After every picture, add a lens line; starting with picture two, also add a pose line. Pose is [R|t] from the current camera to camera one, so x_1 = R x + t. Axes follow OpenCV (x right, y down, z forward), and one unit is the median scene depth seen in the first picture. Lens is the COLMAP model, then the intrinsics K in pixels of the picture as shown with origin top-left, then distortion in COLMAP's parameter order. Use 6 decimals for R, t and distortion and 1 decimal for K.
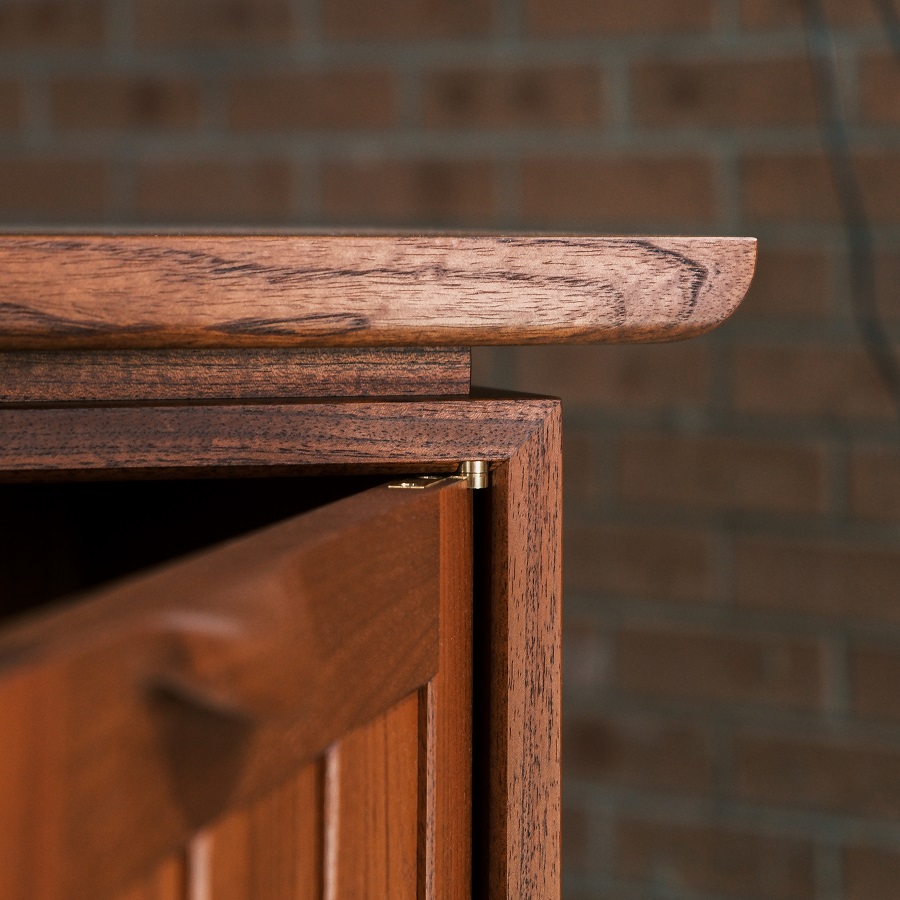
lens RADIAL K [[3697.3, 0, 450.6], [0, 3697.3, 449.3], [0, 0, 1]] dist [0.282137, 0.000000]
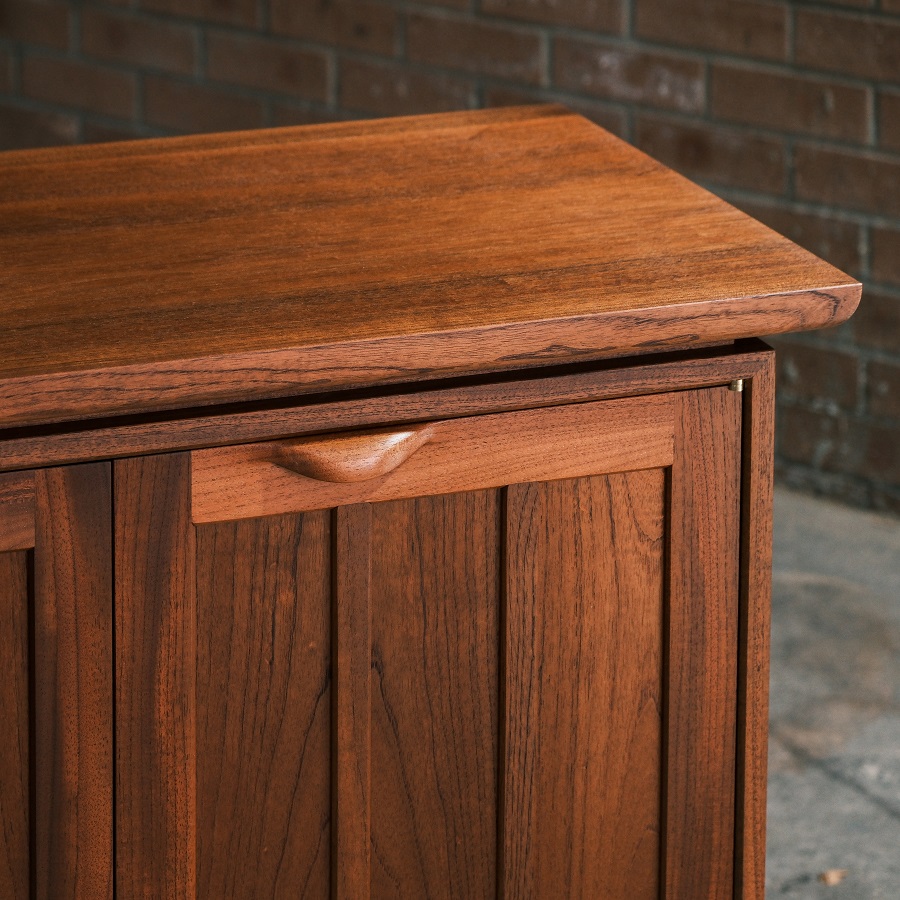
lens RADIAL K [[3360.0, 0, 449.1], [0, 3360.0, 451.4], [0, 0, 1]] dist [0.322450, 0.000000]
pose [[0.999857, -0.006757, -0.015482, -0.144345], [0.010273, 0.970783, 0.239737, -0.467454], [0.013409, -0.239862, 0.970714, -1.085502]]
